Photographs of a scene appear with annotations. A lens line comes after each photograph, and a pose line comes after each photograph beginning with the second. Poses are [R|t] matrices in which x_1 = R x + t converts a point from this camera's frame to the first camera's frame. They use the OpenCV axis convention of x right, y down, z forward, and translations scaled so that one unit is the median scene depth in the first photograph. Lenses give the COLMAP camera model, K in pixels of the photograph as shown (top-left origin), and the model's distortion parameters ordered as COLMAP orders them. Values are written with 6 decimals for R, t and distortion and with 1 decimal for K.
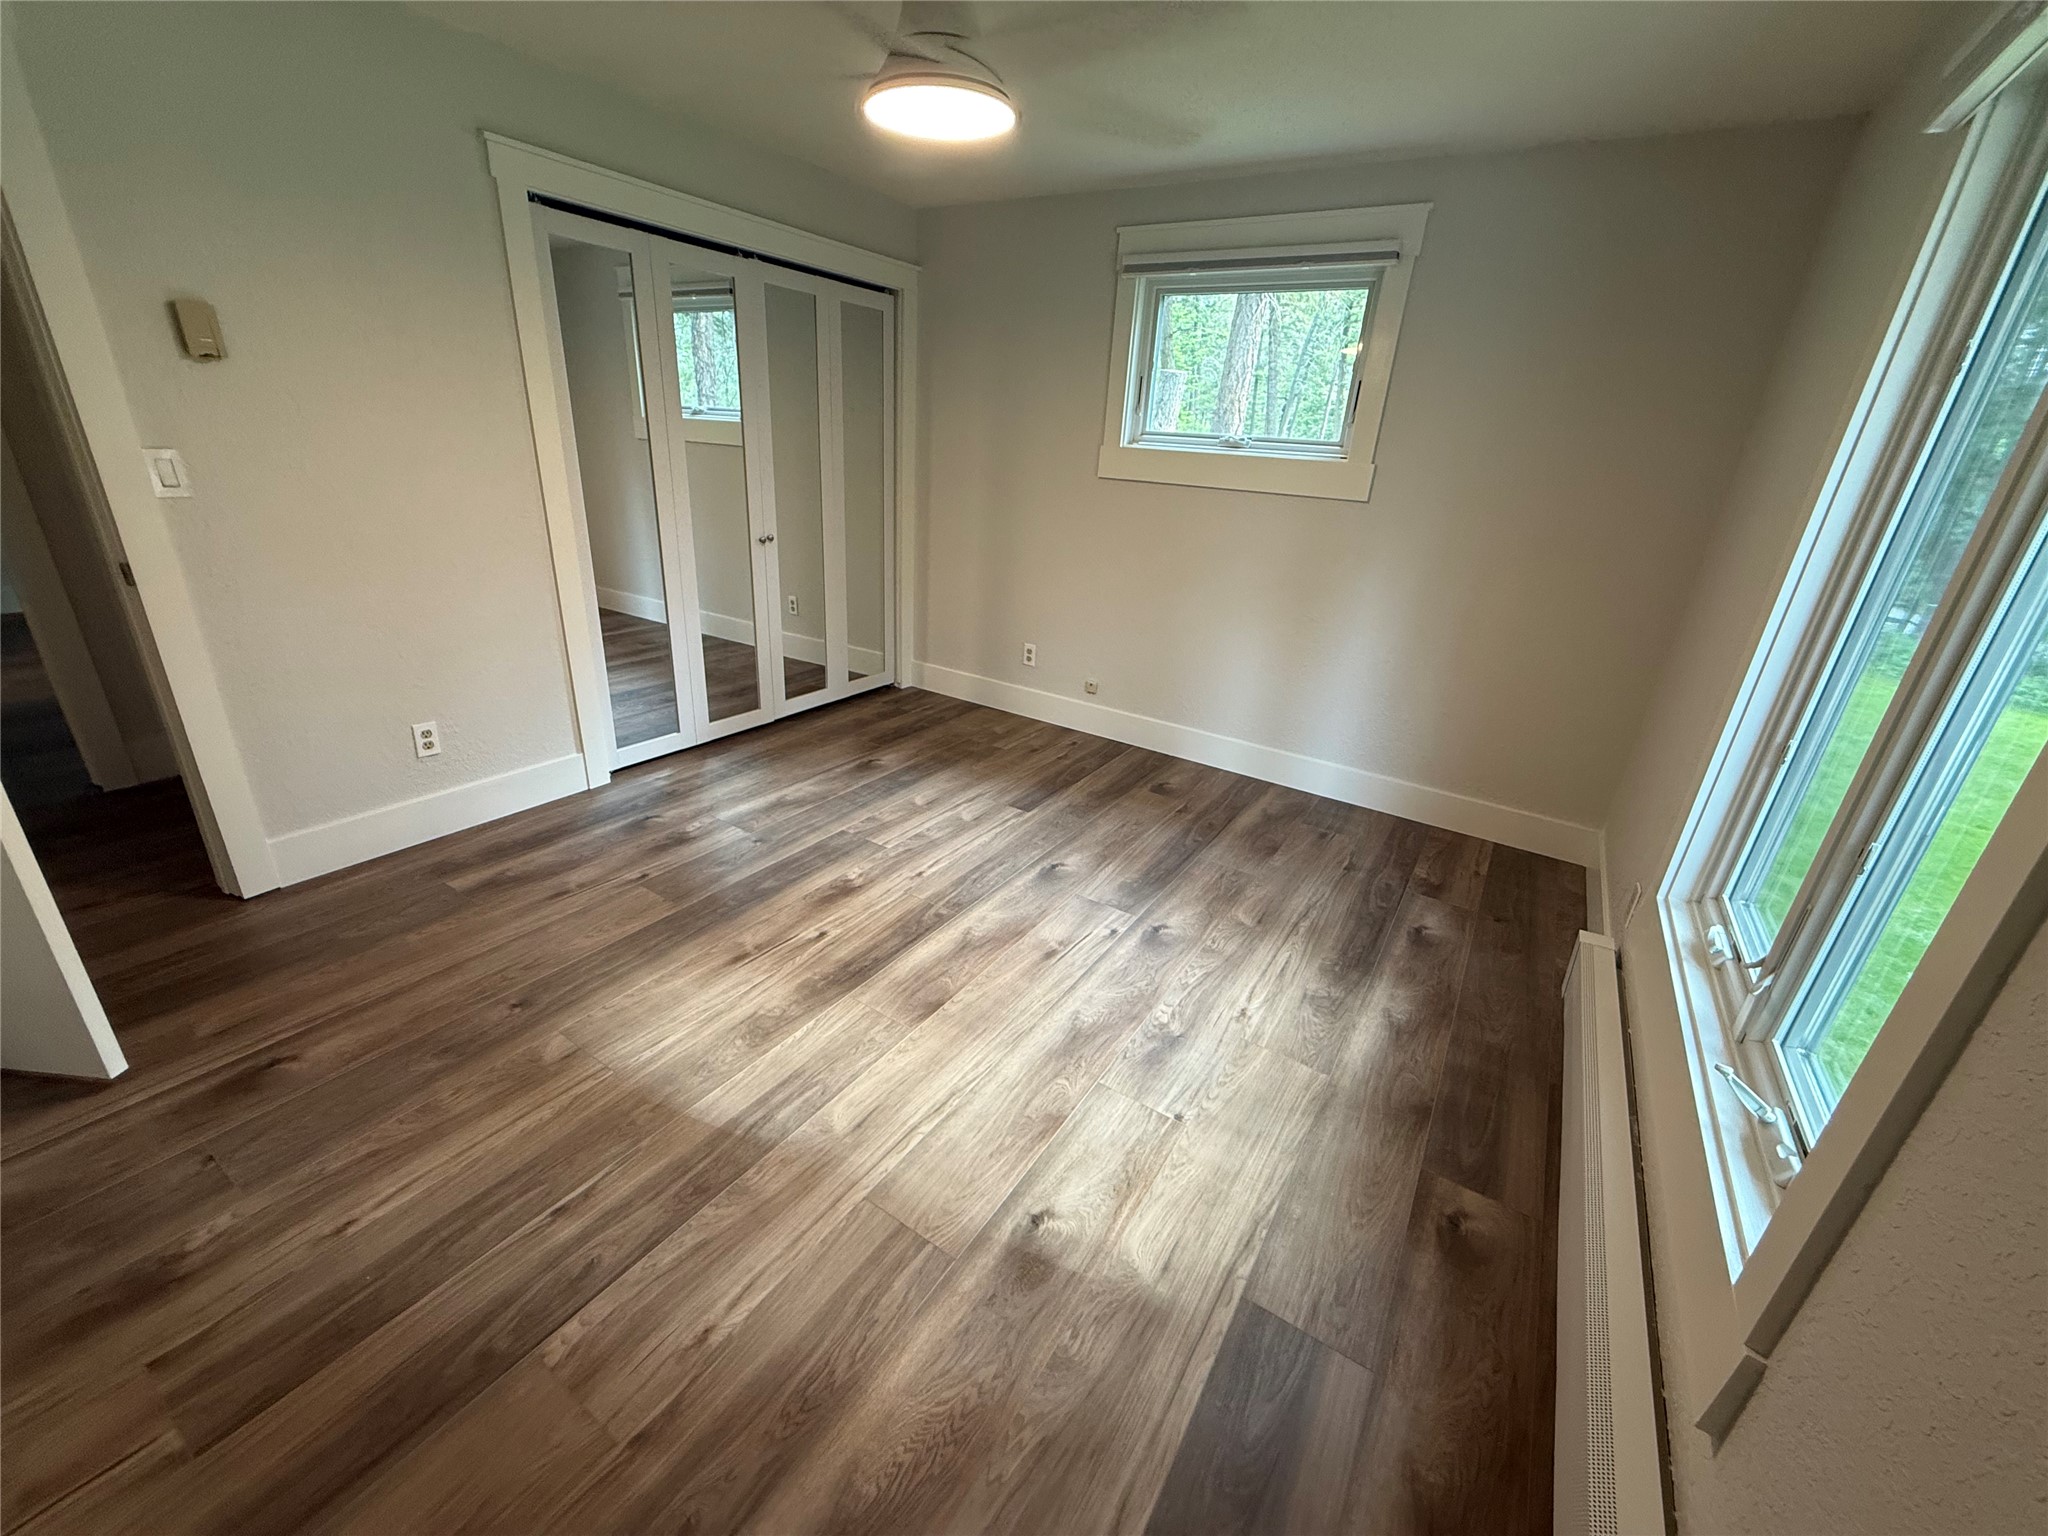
lens RADIAL K [[817.4, 0, 1024.0], [0, 817.4, 768.0], [0, 0, 1]] dist [-0.000979, -0.000120]
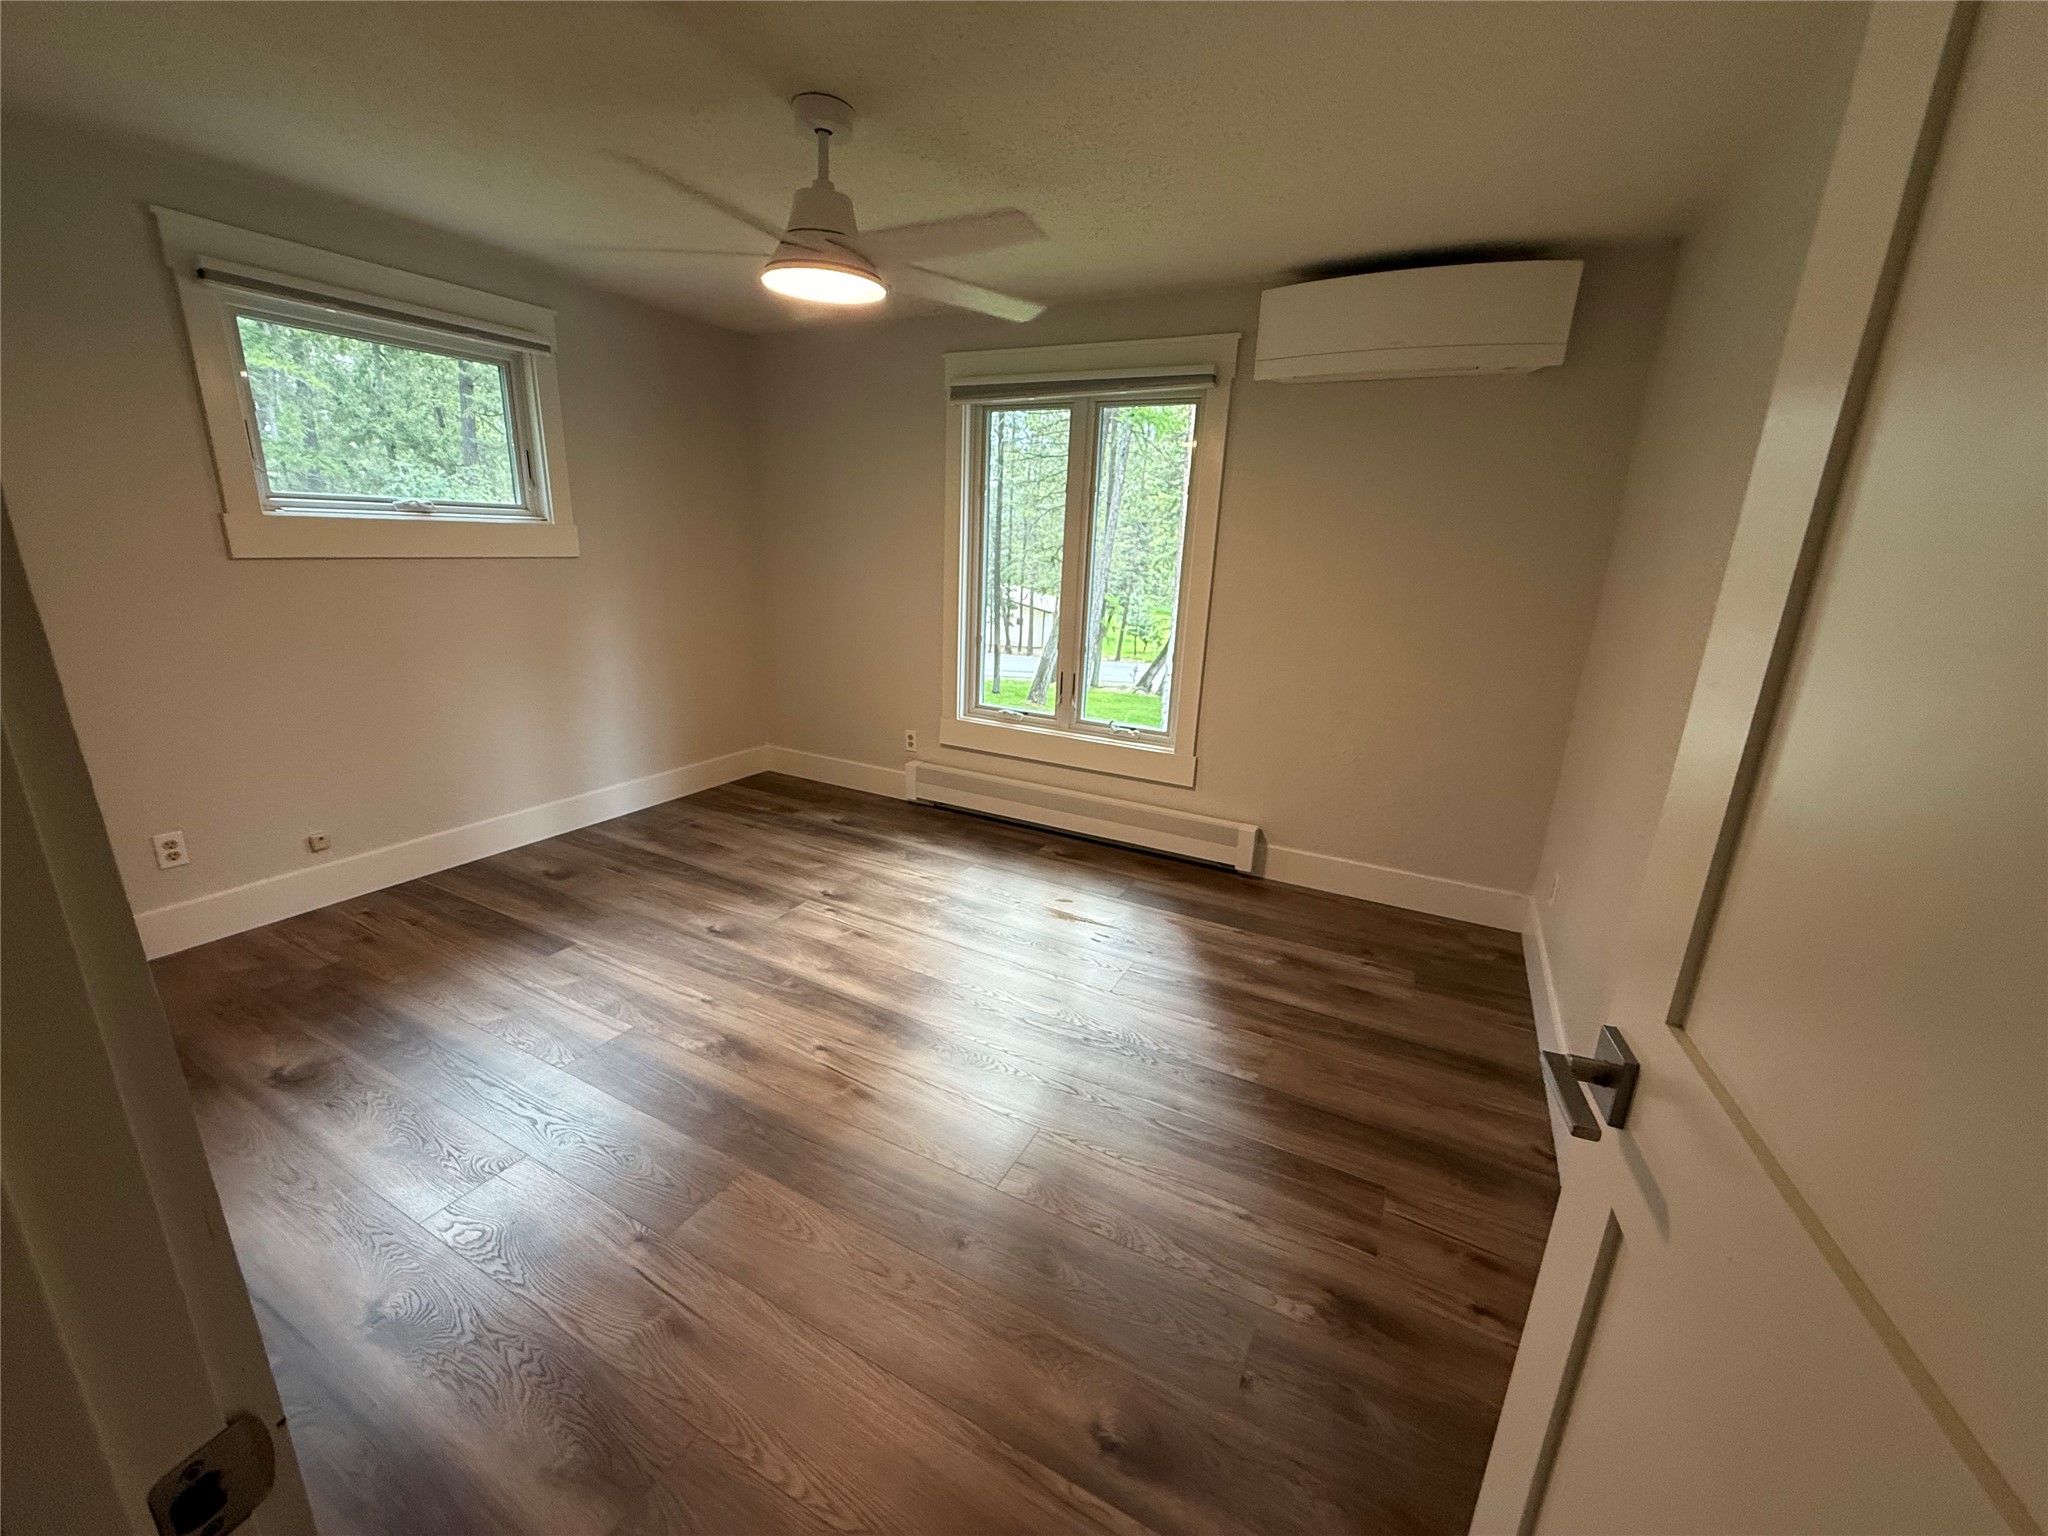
lens RADIAL K [[817.4, 0, 1024.0], [0, 817.4, 768.0], [0, 0, 1]] dist [-0.000979, -0.000120]
pose [[-0.091612, -0.332811, 0.938533, -1.074517], [0.334323, 0.877511, 0.343806, -0.337279], [-0.937995, 0.345270, 0.030876, 0.651478]]
